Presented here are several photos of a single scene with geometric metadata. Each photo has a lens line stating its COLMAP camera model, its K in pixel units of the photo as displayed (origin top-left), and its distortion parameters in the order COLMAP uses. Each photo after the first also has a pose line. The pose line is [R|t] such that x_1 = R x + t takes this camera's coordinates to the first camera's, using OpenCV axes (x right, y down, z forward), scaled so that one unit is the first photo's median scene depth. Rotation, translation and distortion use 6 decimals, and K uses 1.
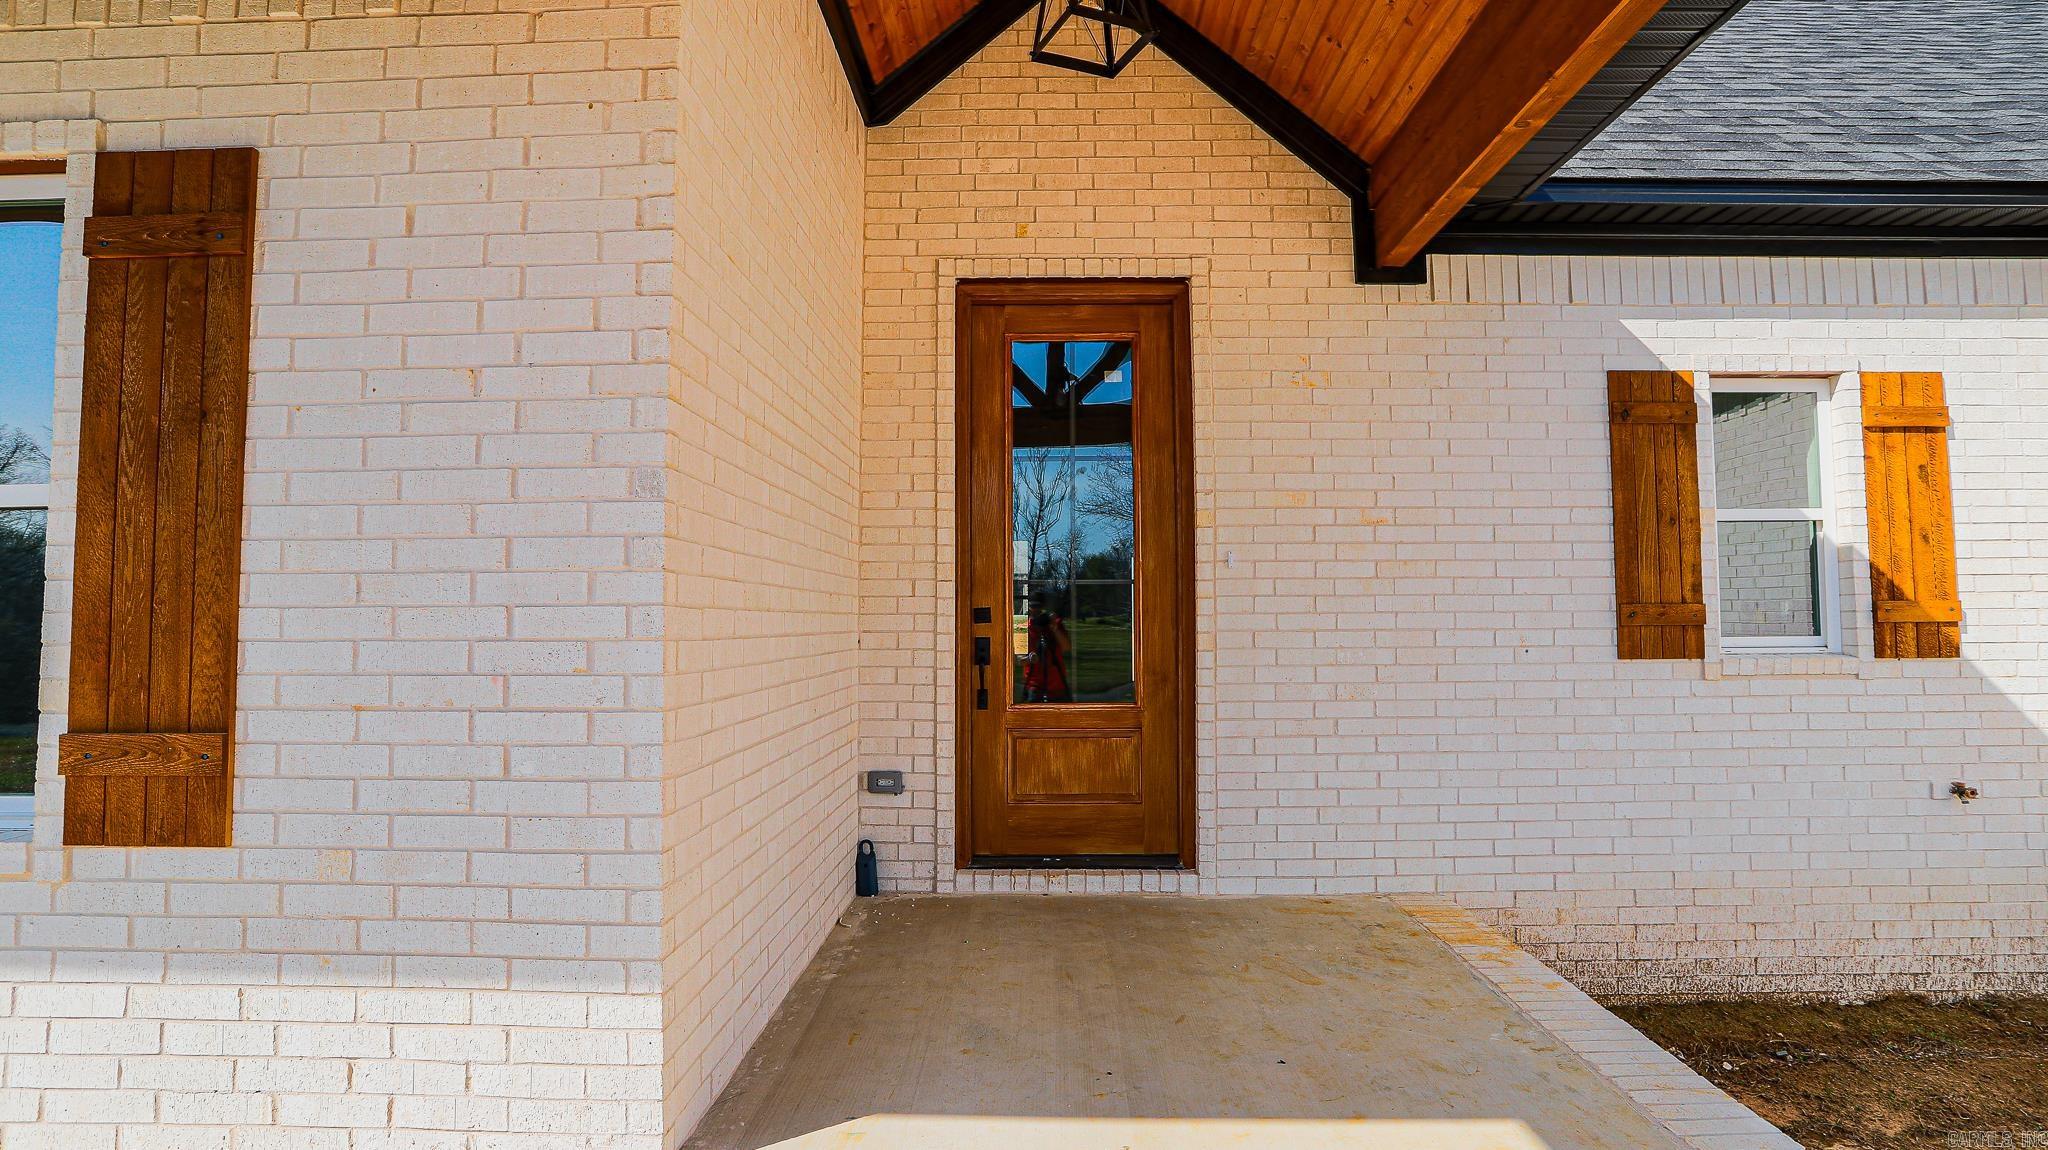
lens RADIAL K [[1055.7, 0, 1022.4], [0, 1055.7, 560.9], [0, 0, 1]] dist [-0.074528, 0.030178]
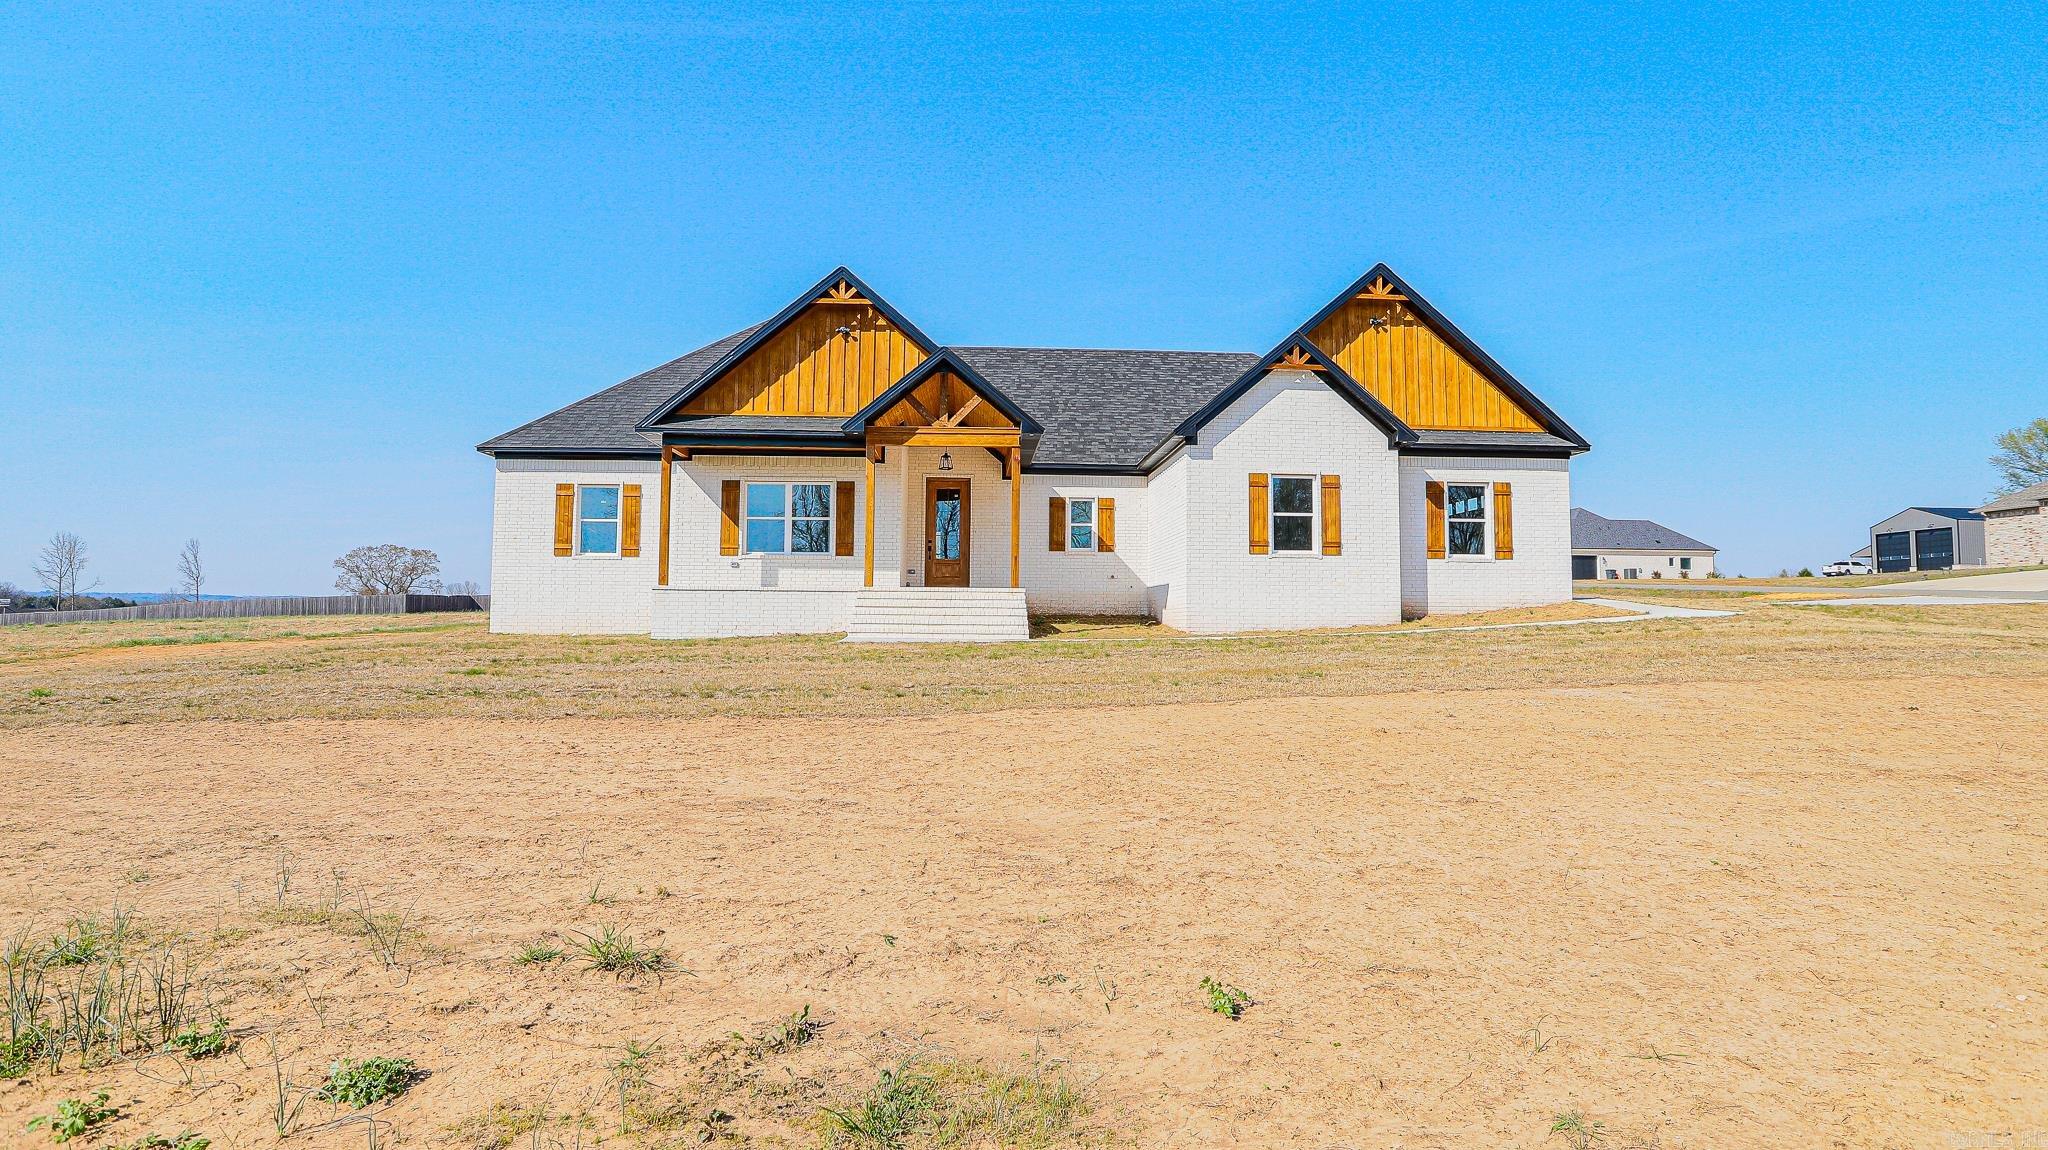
lens RADIAL K [[1055.7, 0, 1022.4], [0, 1055.7, 560.9], [0, 0, 1]] dist [-0.074528, 0.030178]
pose [[0.996796, 0.018863, 0.077725, 0.012699], [-0.019089, 0.999815, 0.002158, 0.136365], [-0.077670, -0.003634, 0.996972, -4.439122]]
